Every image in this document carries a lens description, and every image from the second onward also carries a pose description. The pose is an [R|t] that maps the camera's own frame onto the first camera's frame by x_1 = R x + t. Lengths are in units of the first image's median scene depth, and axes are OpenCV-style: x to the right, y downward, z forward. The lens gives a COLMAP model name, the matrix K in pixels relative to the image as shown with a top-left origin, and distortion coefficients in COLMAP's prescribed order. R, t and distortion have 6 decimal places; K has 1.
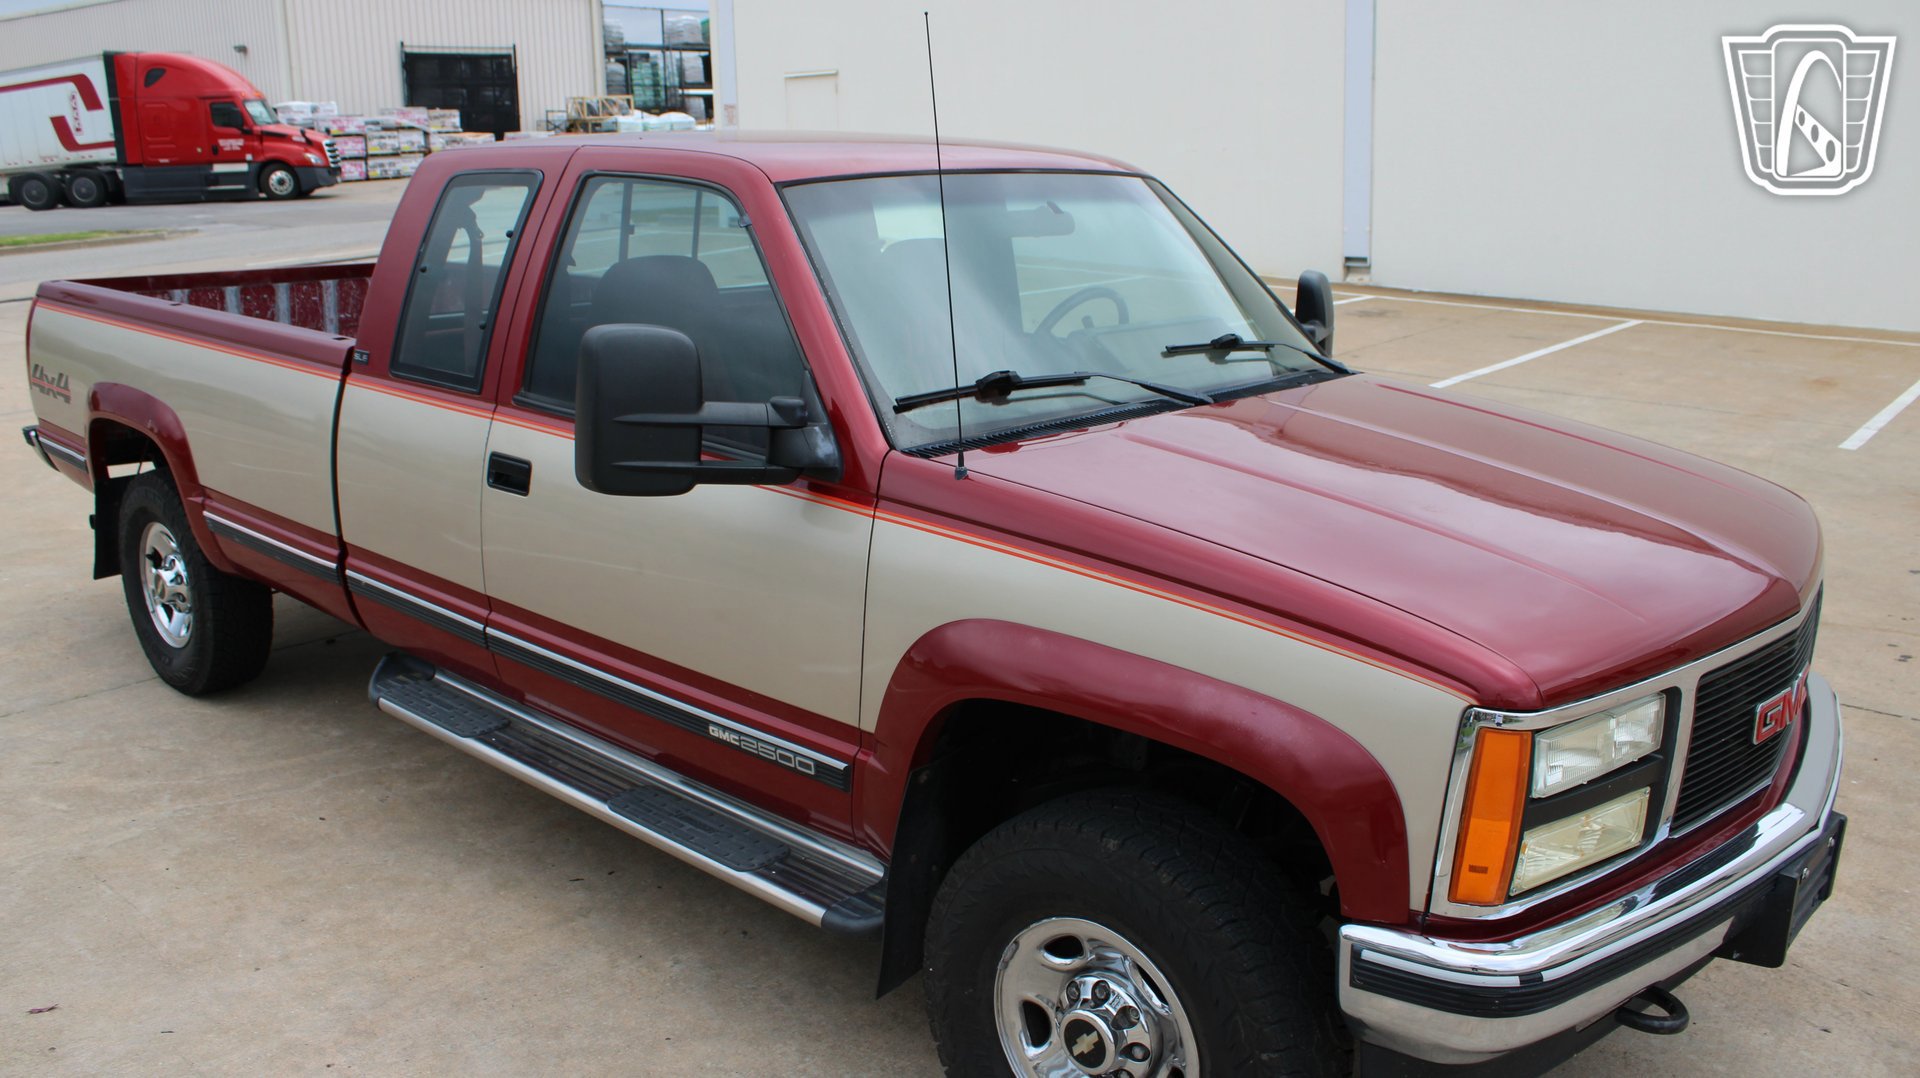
lens RADIAL K [[1586.8, 0, 950.7], [0, 1586.8, 537.6], [0, 0, 1]] dist [-0.166009, 0.147667]
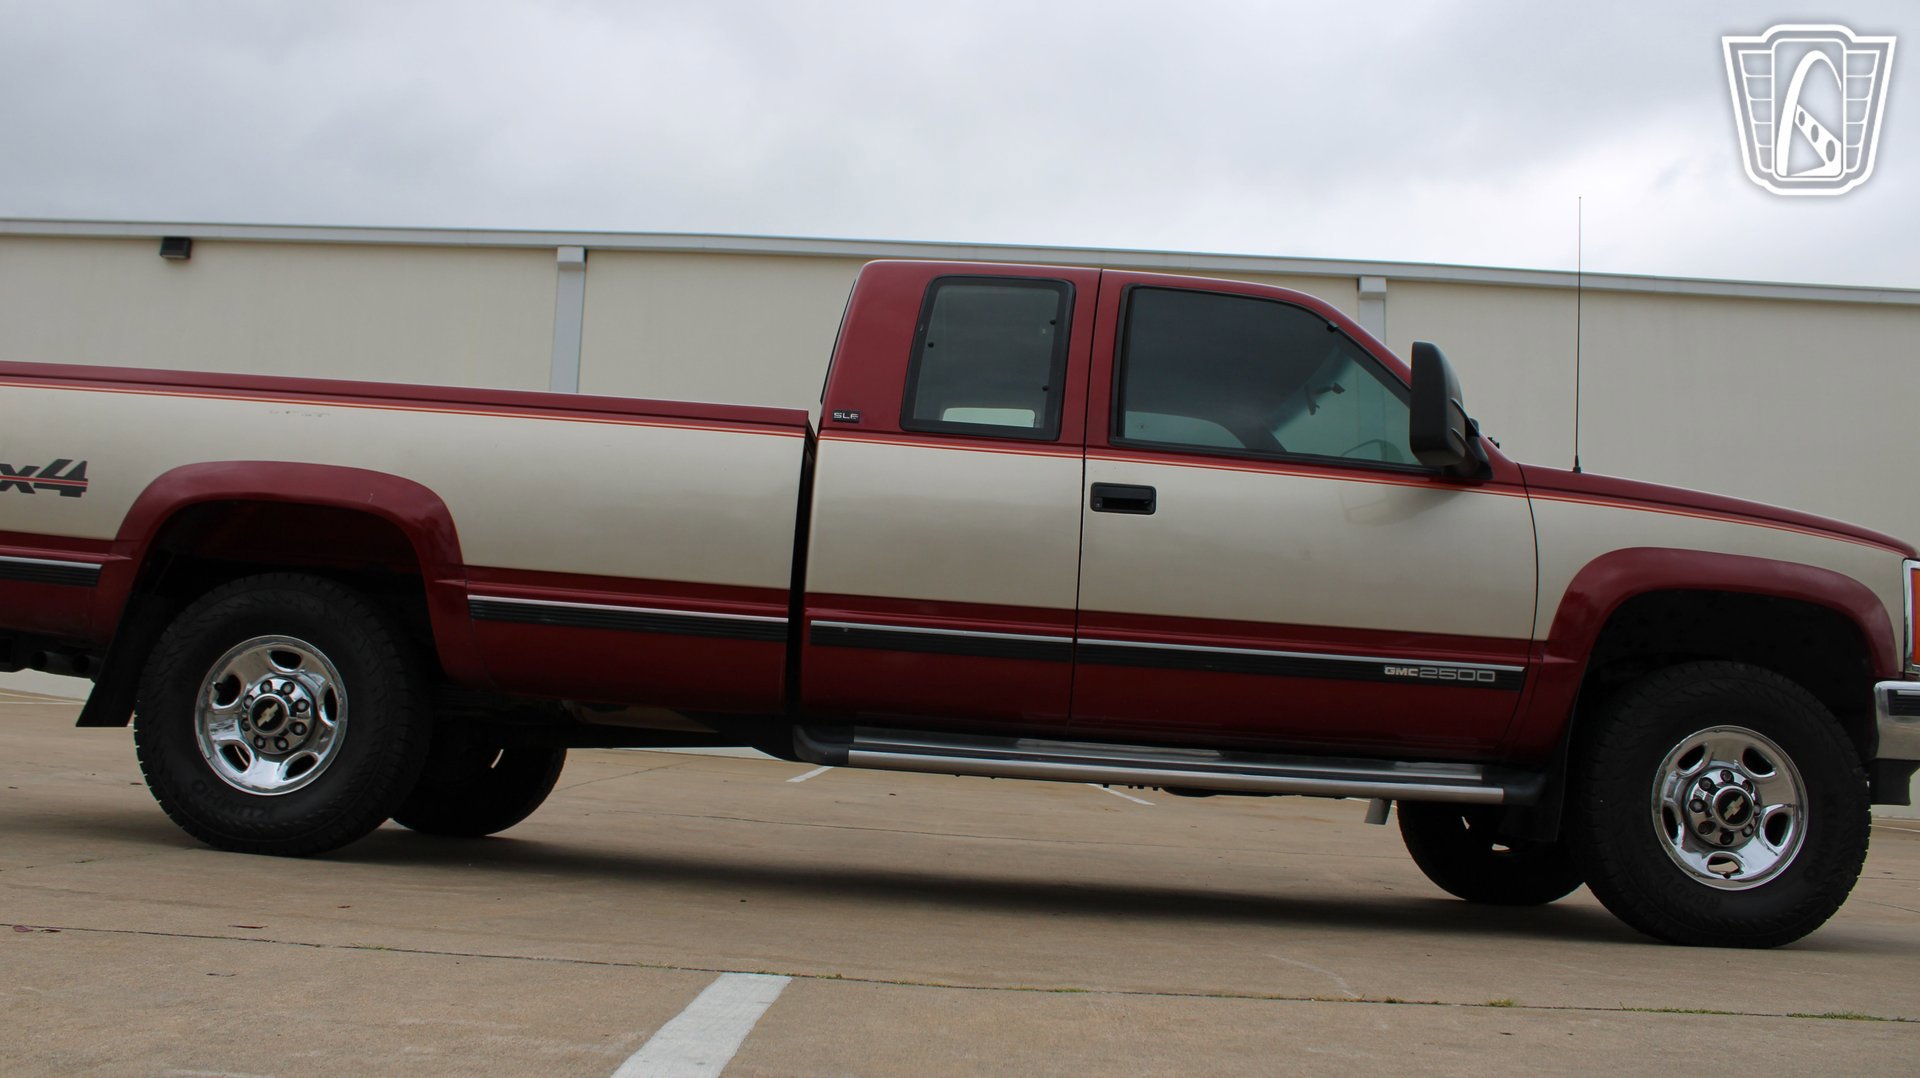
lens RADIAL K [[1586.8, 0, 950.7], [0, 1586.8, 537.6], [0, 0, 1]] dist [-0.166009, 0.147667]
pose [[0.749466, 0.132061, 0.648737, -1.245409], [0.110183, 0.941356, -0.318919, 0.382073], [-0.652810, 0.310499, 0.690963, 0.296197]]
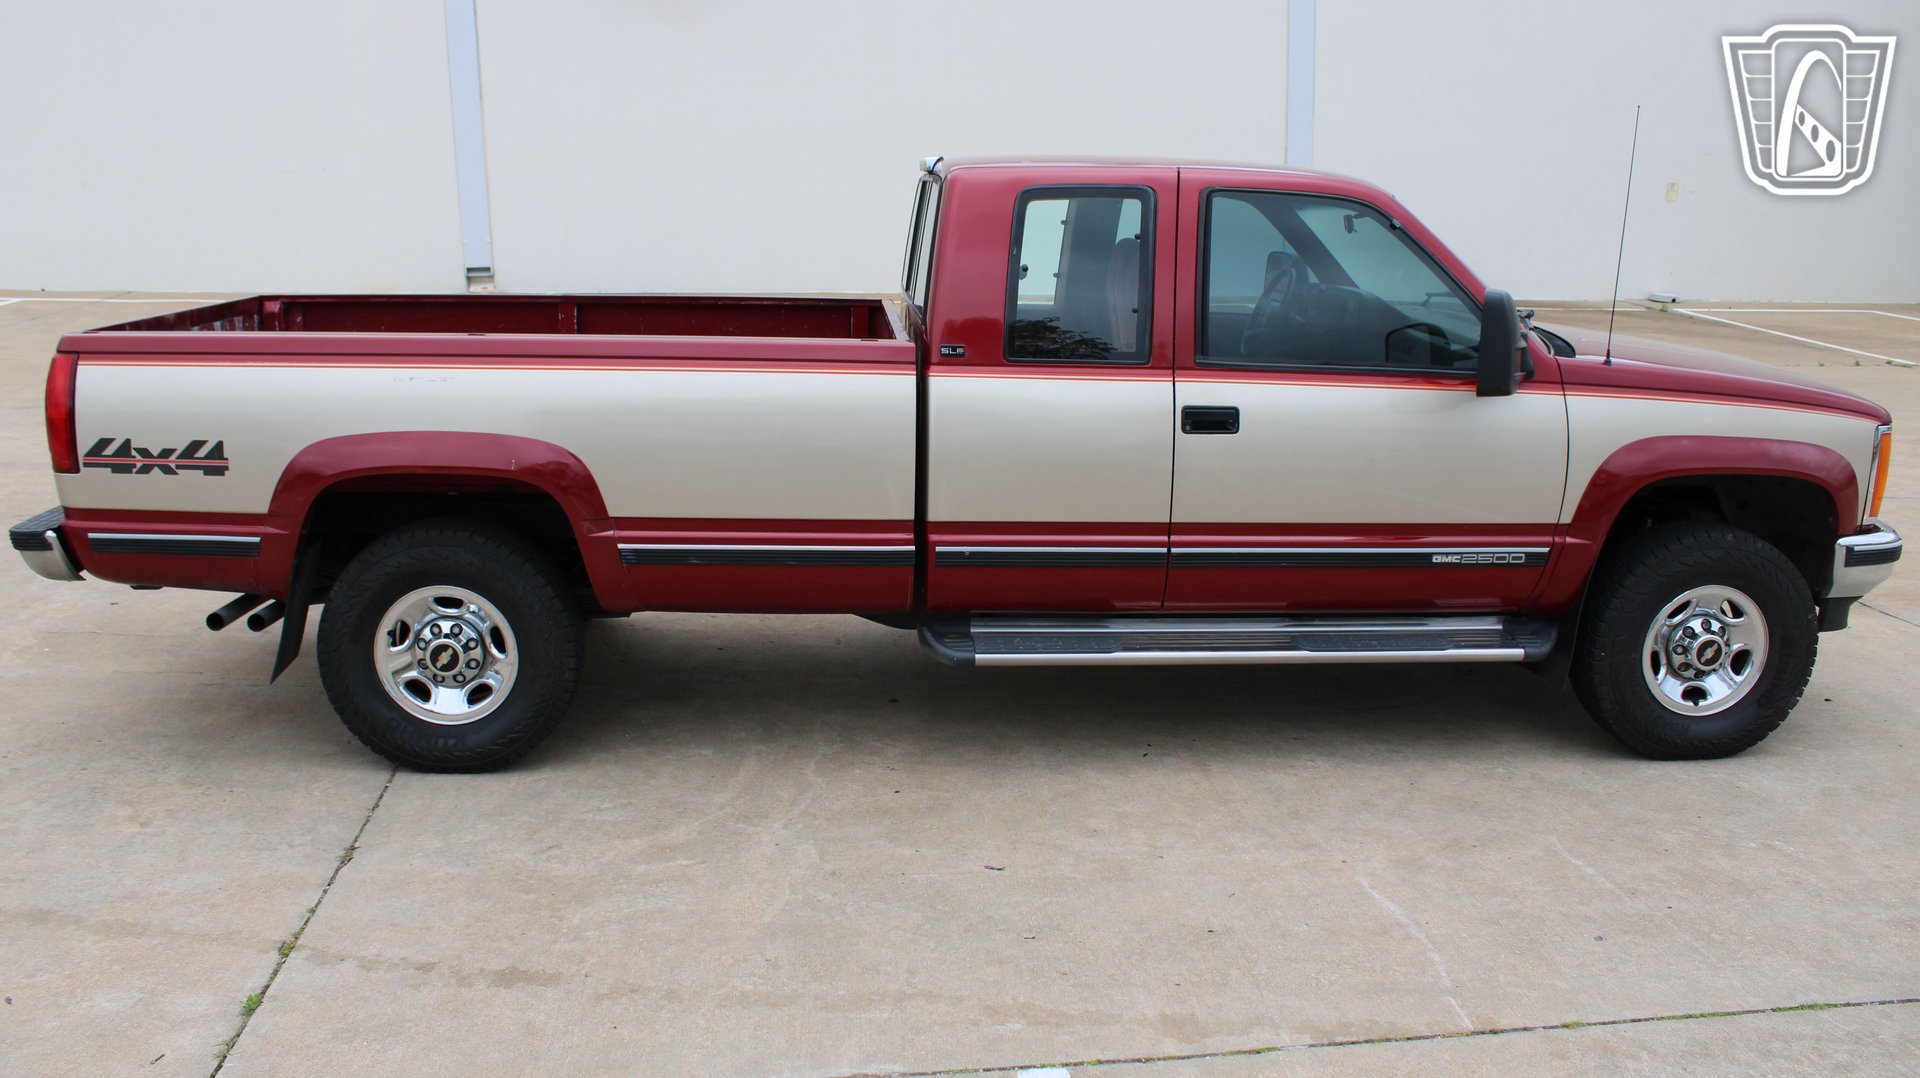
lens RADIAL K [[1589.3, 0, 950.0], [0, 1589.3, 528.8], [0, 0, 1]] dist [-0.166786, 0.150372]
pose [[0.697612, -0.160556, 0.698254, -1.477352], [0.169509, 0.983886, 0.056881, -0.068411], [-0.696135, 0.078680, 0.713587, 0.243566]]
